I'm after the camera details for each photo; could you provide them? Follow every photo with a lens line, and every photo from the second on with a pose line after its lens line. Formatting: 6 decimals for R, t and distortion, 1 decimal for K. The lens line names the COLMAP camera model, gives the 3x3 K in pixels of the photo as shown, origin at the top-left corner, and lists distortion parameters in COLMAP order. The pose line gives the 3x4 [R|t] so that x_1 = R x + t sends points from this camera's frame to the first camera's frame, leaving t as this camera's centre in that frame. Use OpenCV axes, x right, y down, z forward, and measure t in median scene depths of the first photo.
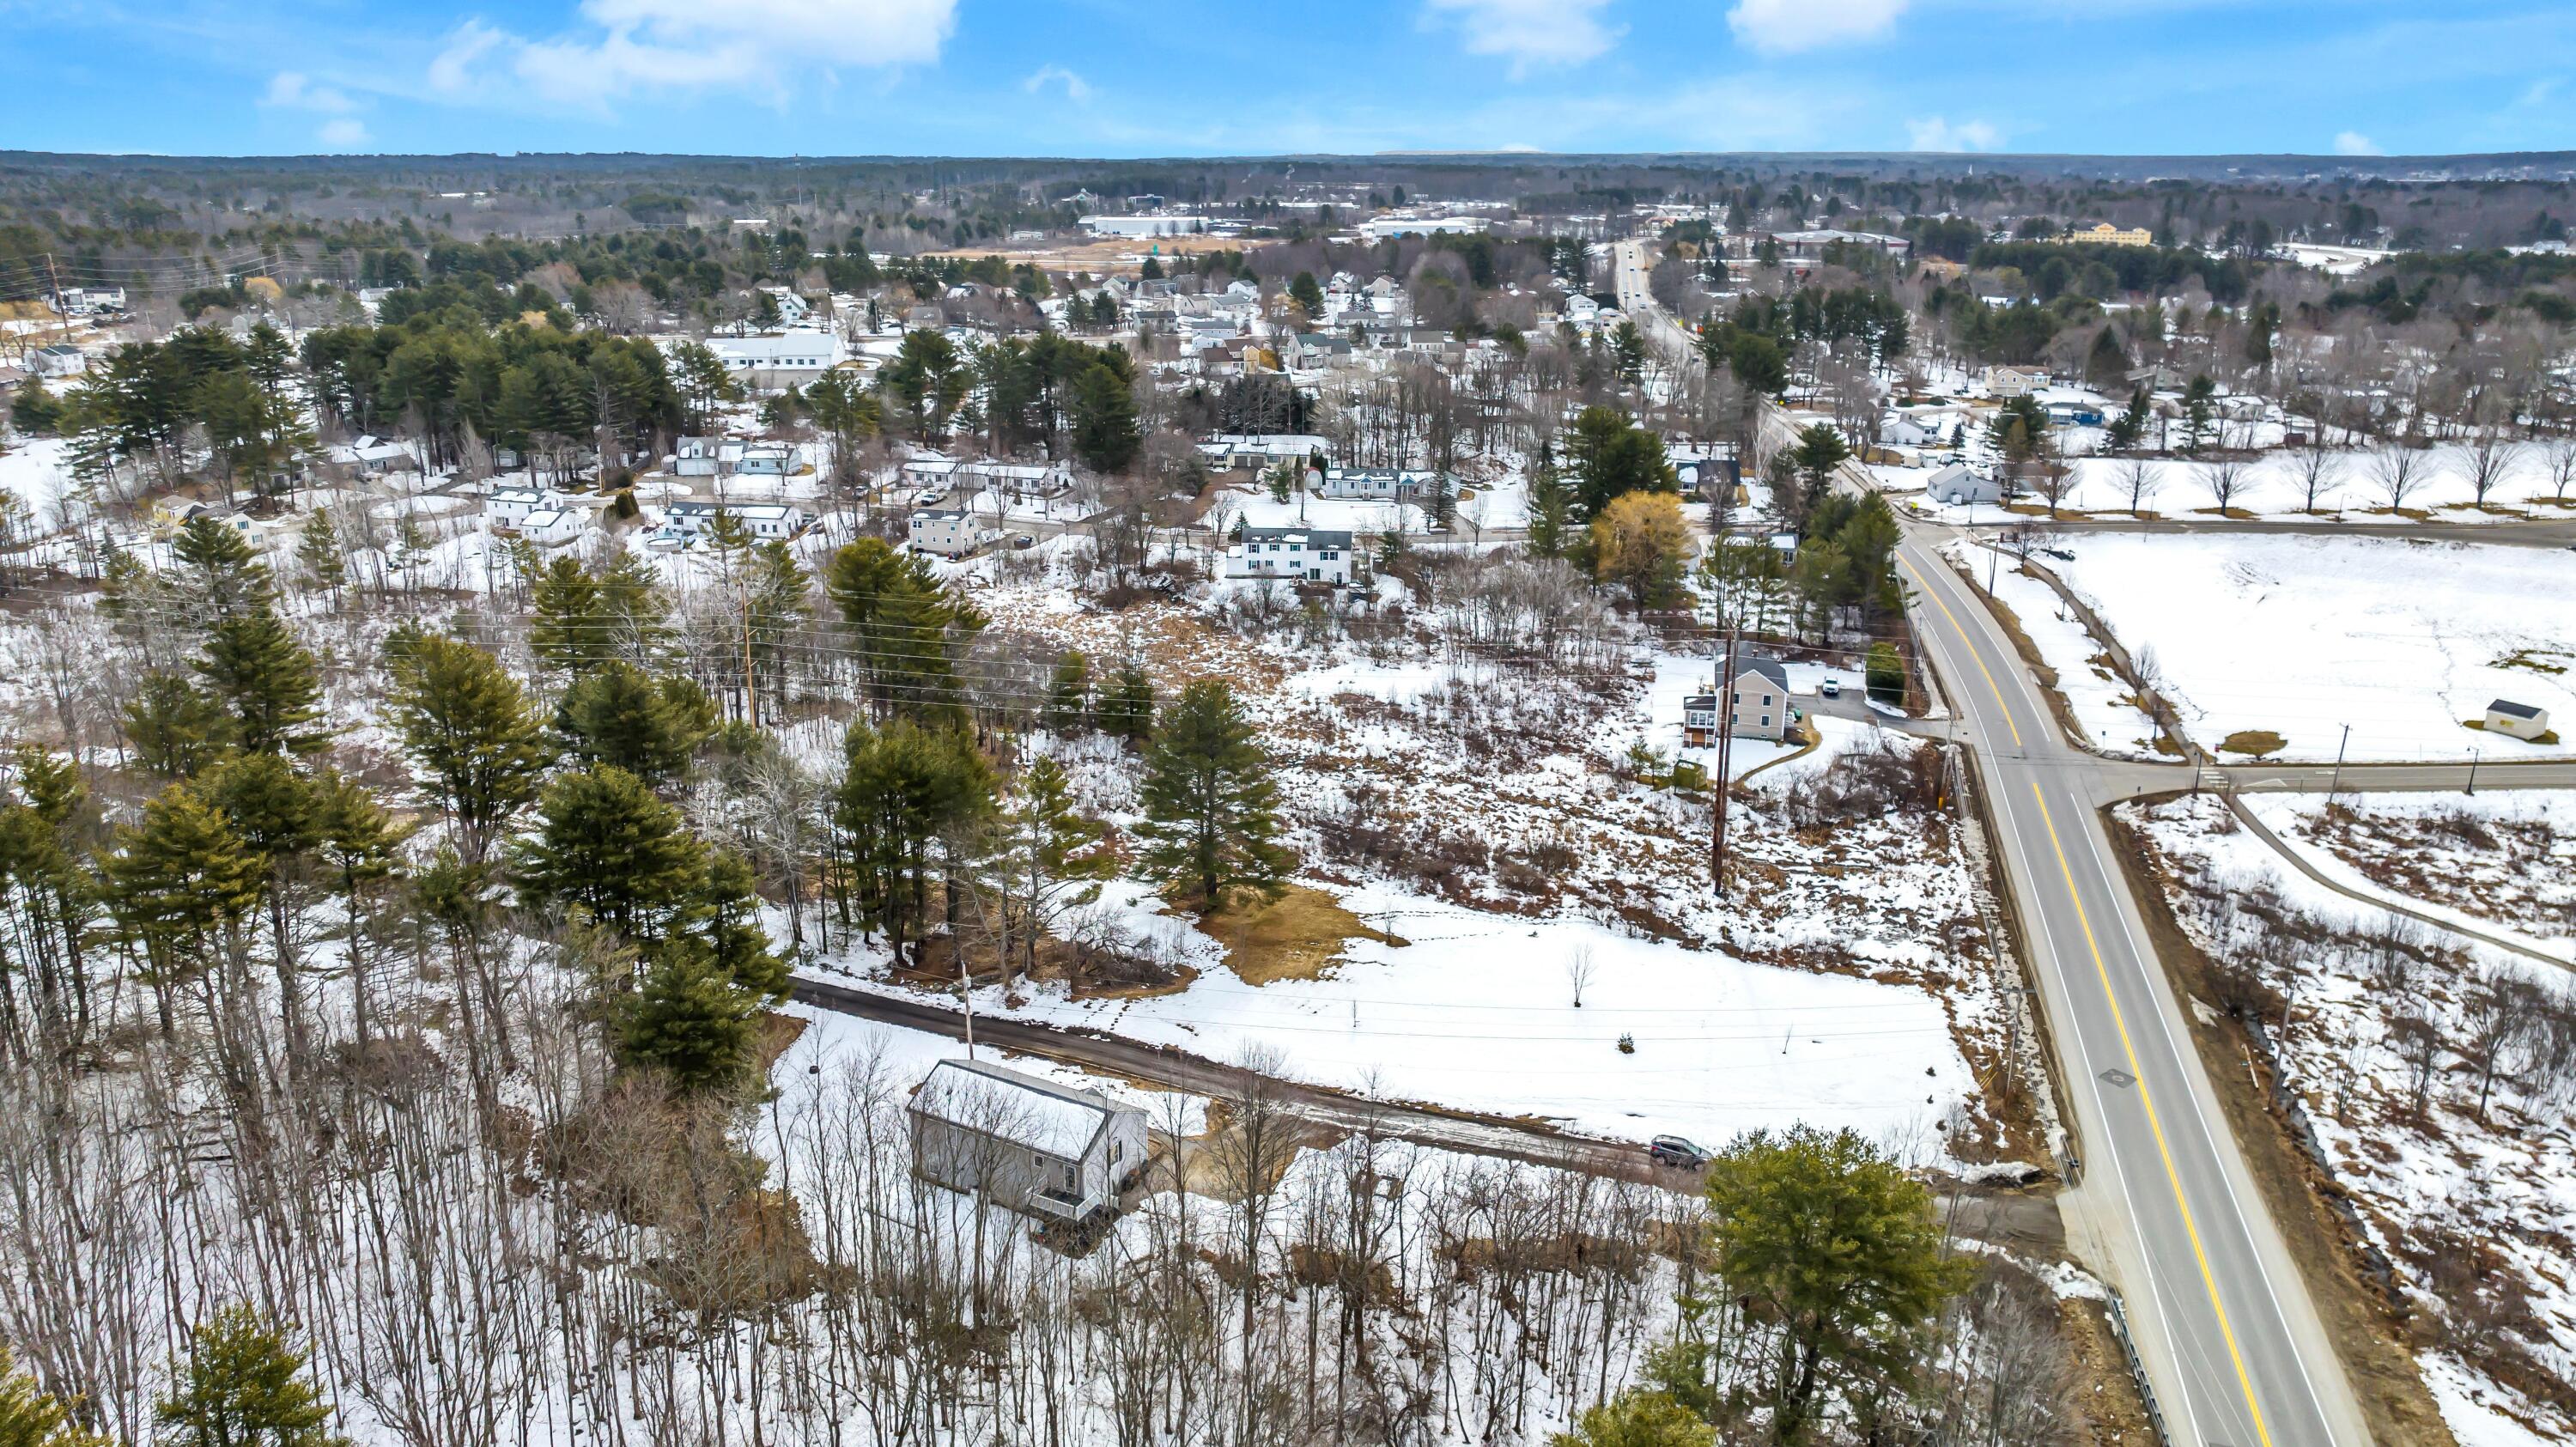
lens RADIAL K [[1806.0, 0, 1290.7], [0, 1806.0, 715.9], [0, 0, 1]] dist [-0.023413, 0.008511]
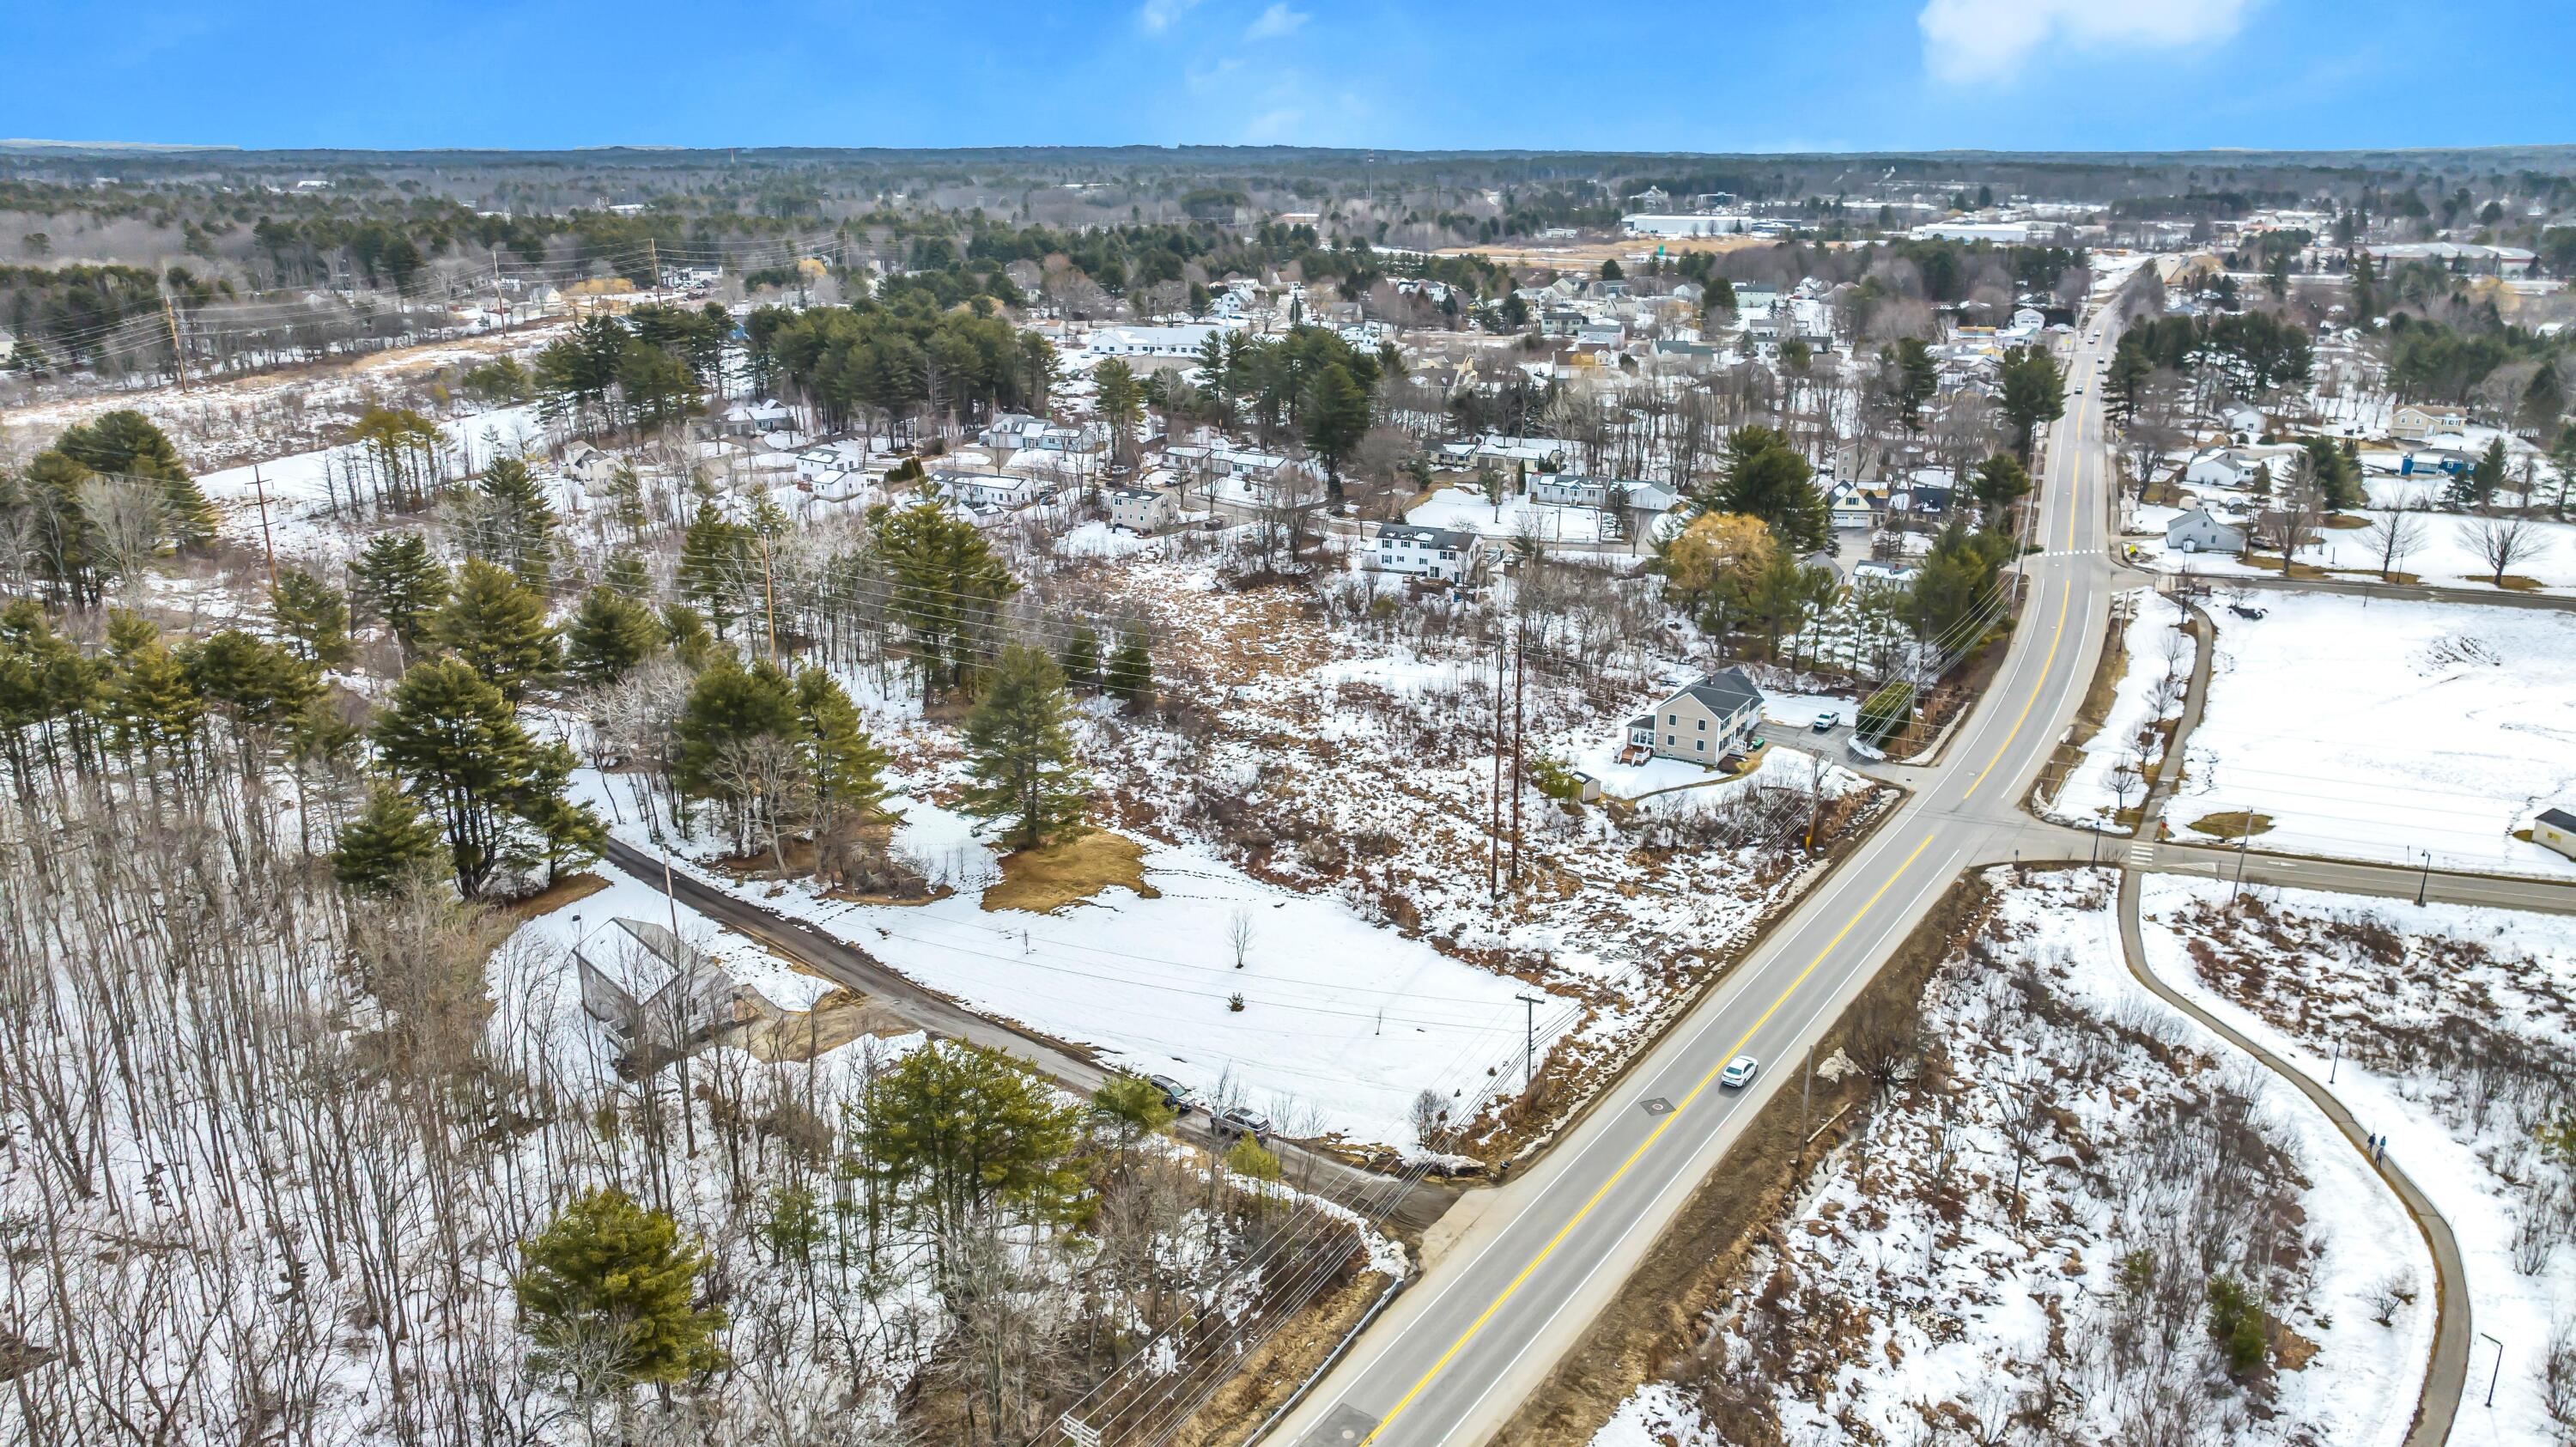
lens RADIAL K [[1806.0, 0, 1292.0], [0, 1806.0, 728.6], [0, 0, 1]] dist [-0.023413, 0.008511]
pose [[0.942849, 0.101443, -0.317404, 0.374872], [-0.098321, 0.994818, 0.025884, -0.010327], [0.318385, 0.006803, 0.947937, -0.018805]]
